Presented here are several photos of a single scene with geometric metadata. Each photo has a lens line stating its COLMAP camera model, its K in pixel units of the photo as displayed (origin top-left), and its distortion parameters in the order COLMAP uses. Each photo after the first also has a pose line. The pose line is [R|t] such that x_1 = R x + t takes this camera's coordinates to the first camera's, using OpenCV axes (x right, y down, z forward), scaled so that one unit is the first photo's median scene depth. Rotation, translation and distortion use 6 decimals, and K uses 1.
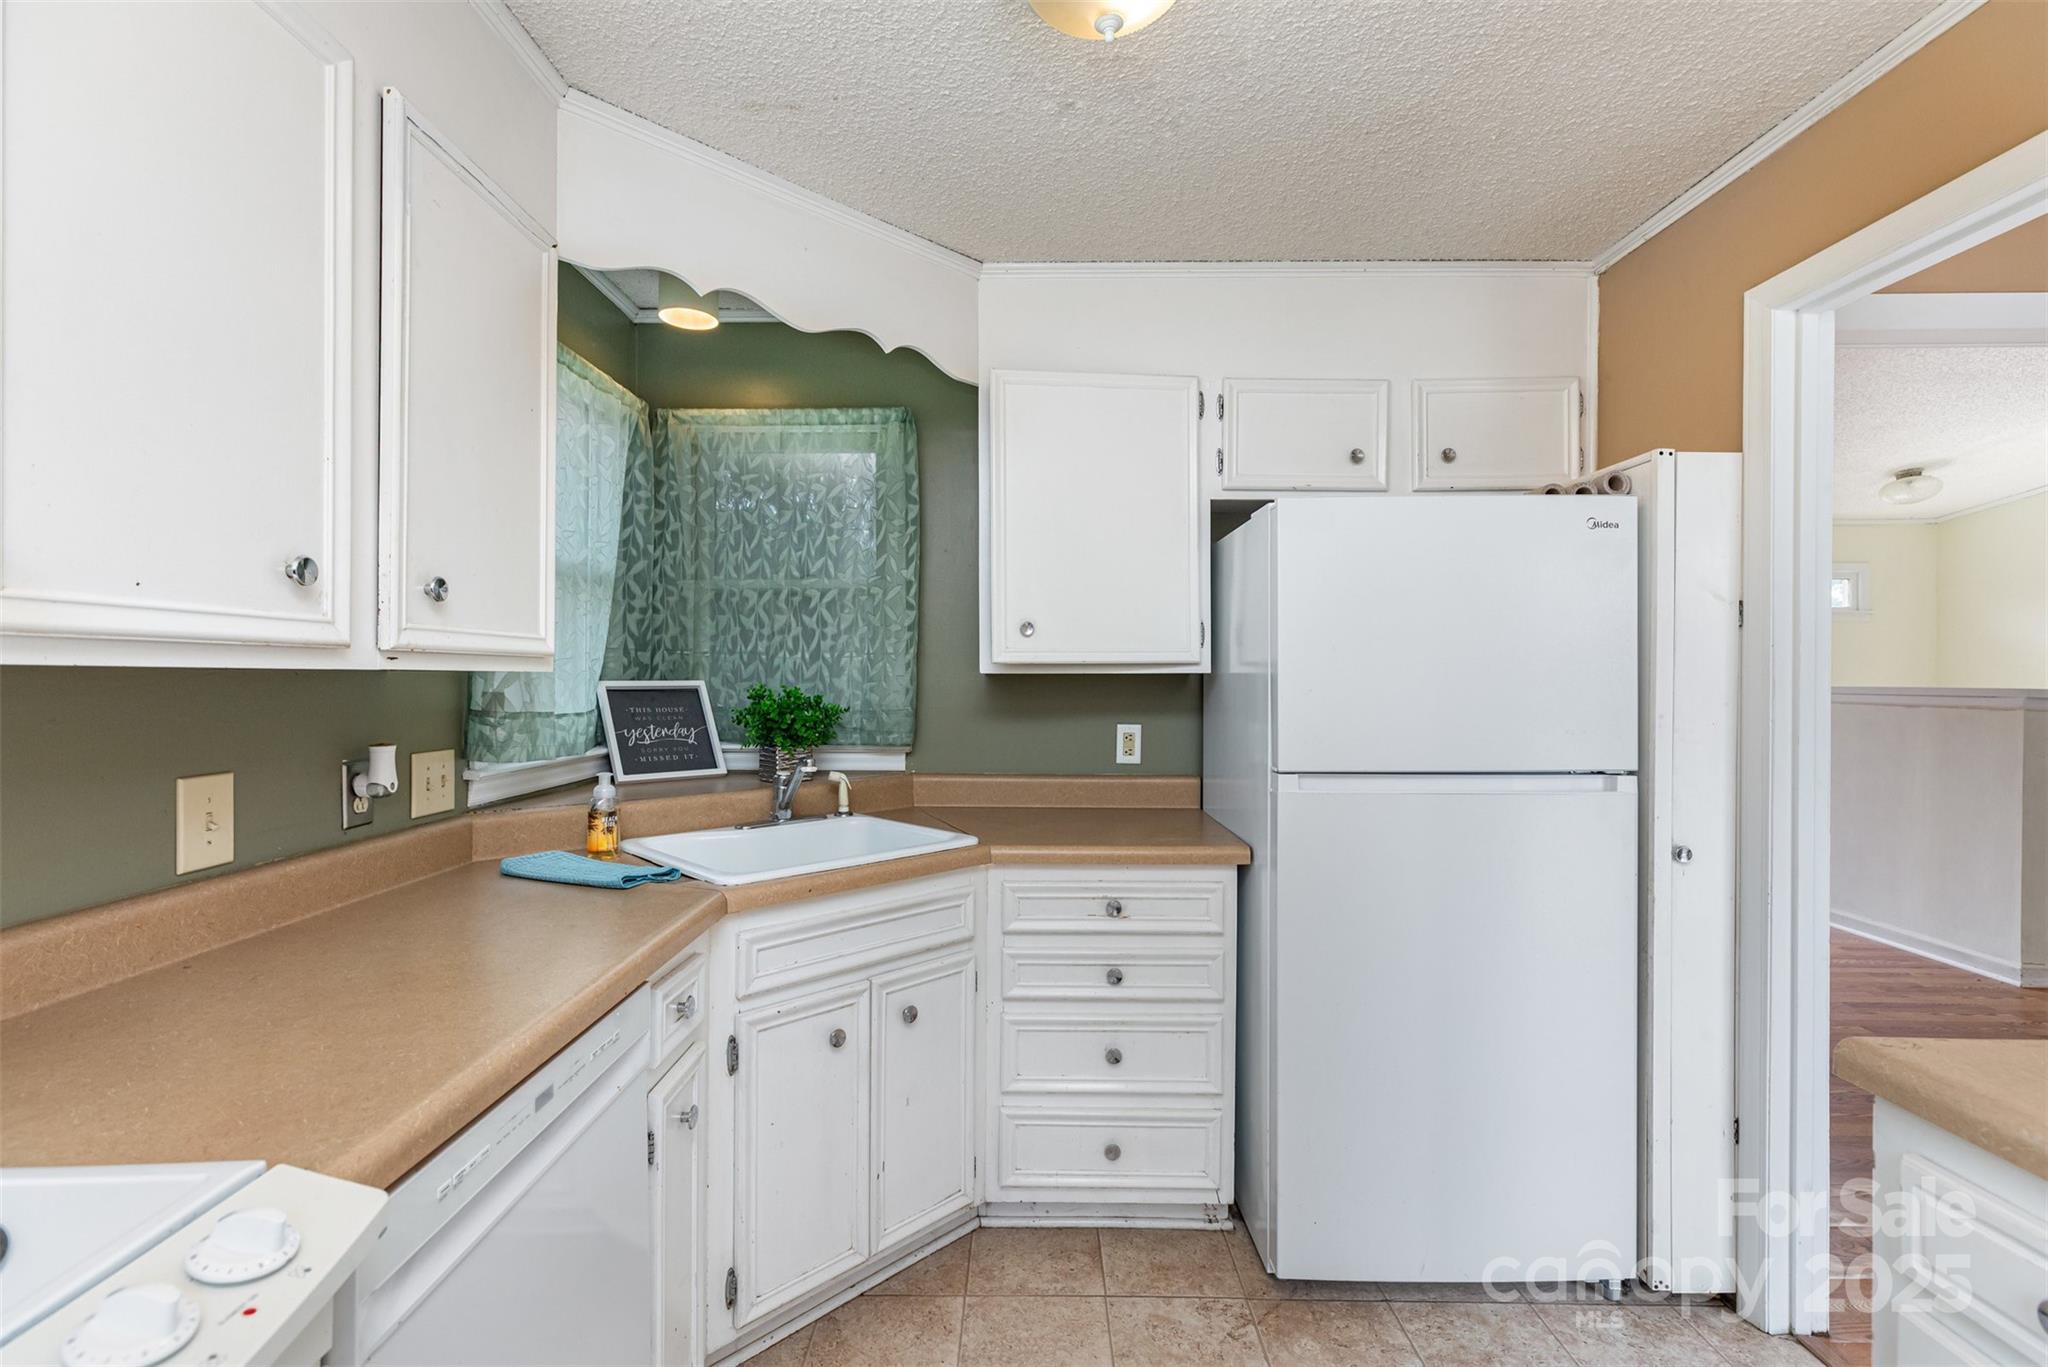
lens RADIAL K [[915.2, 0, 1024.0], [0, 915.2, 683.5], [0, 0, 1]] dist [0.000558, 0.000392]
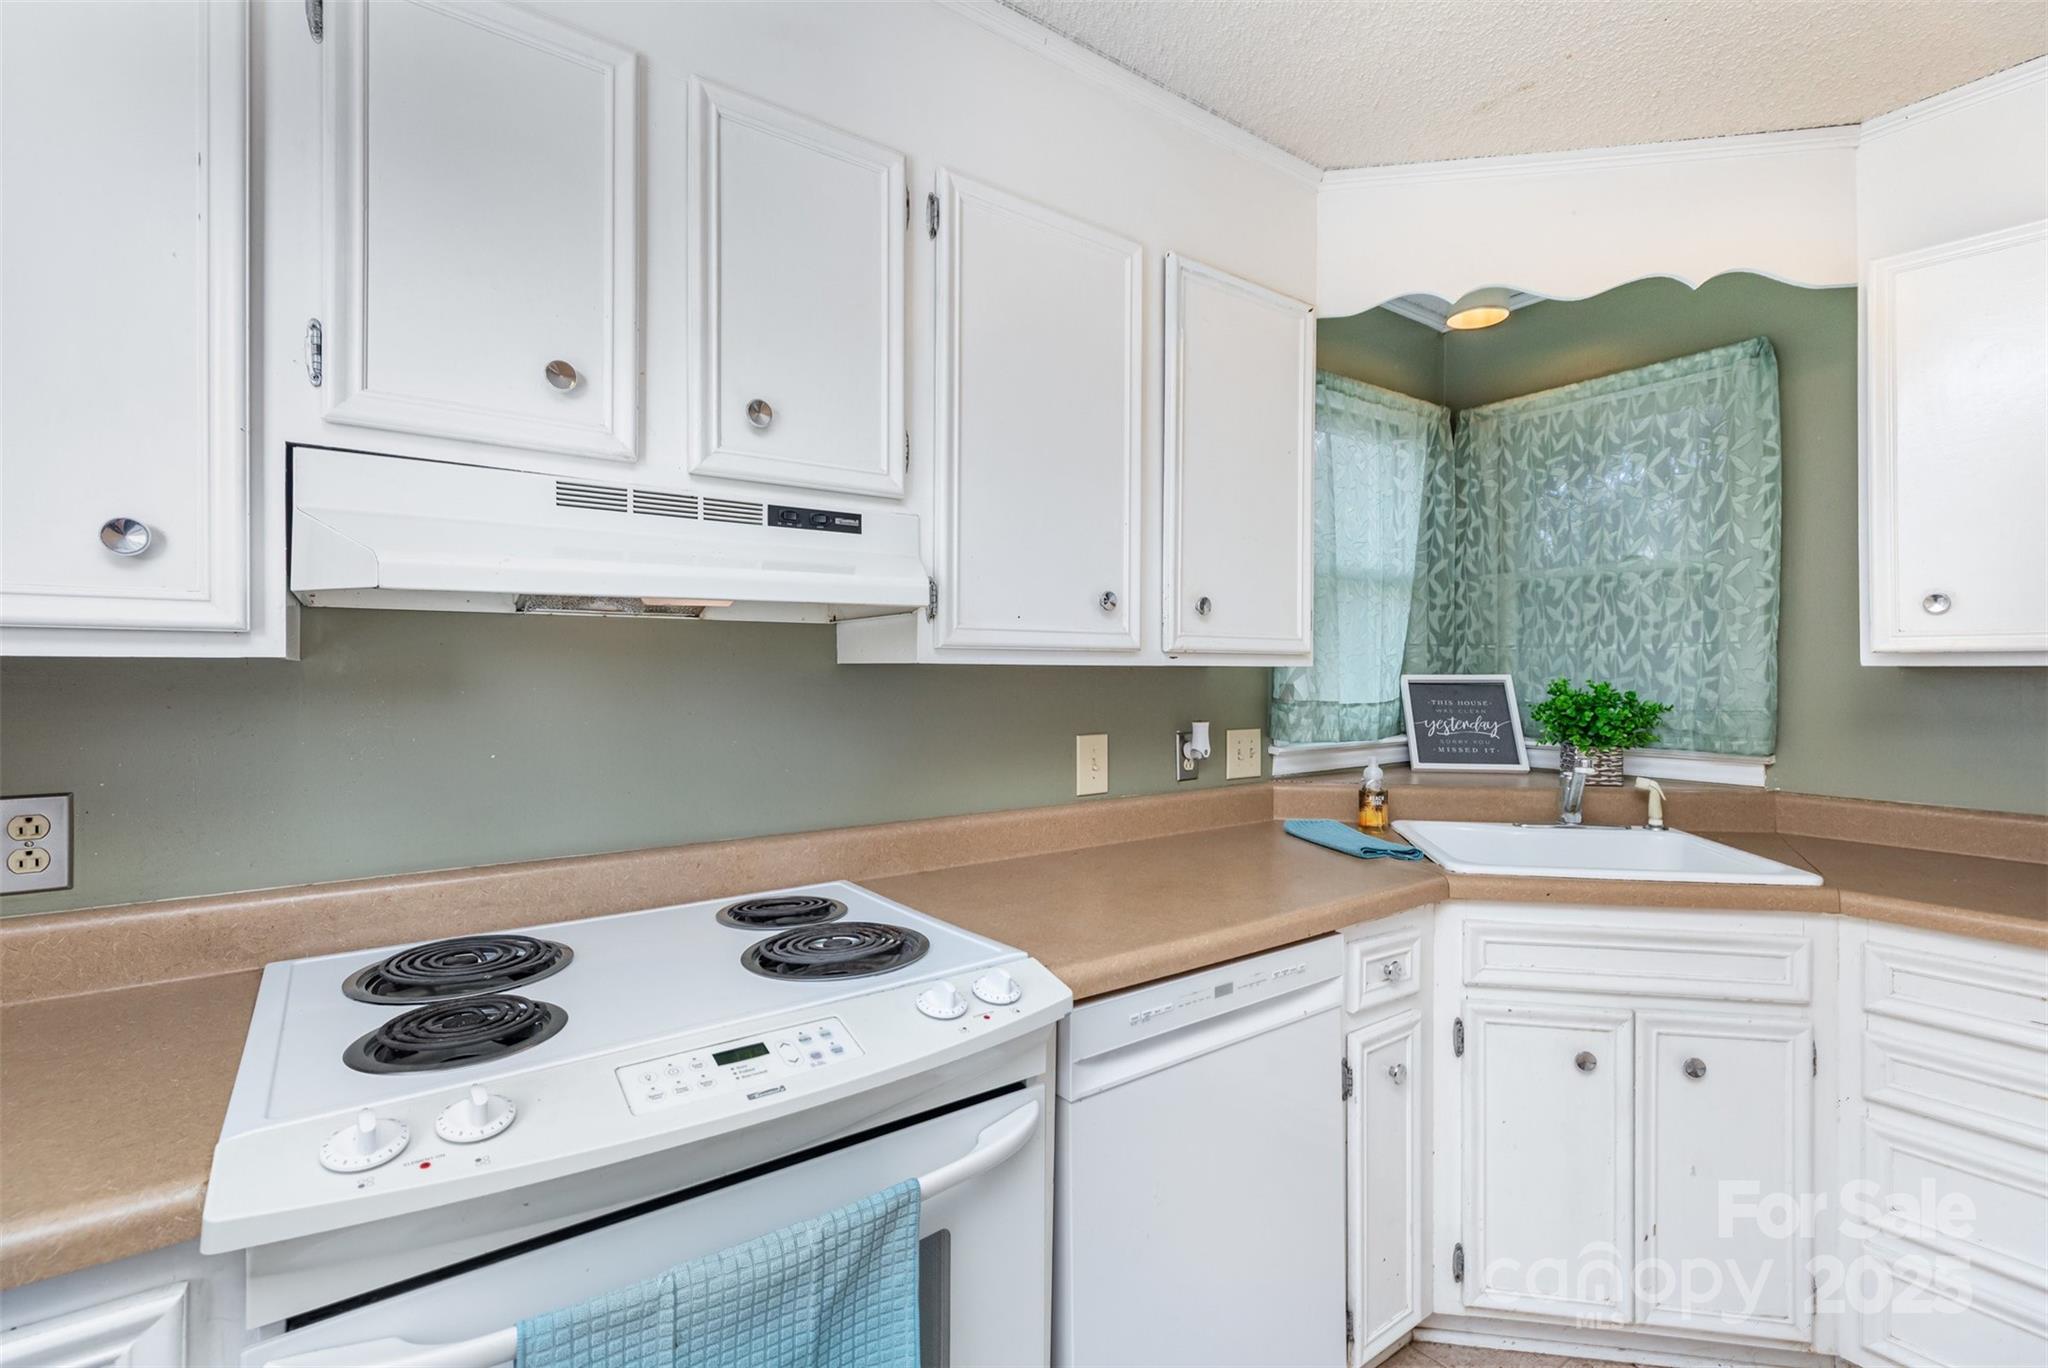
lens RADIAL K [[910.3, 0, 1019.6], [0, 910.3, 677.3], [0, 0, 1]] dist [0.002075, 0.000411]
pose [[0.588043, 0.003693, -0.808821, 0.149578], [-0.004753, 0.999988, 0.001110, 0.001107], [0.808816, 0.003192, 0.588054, -0.004035]]
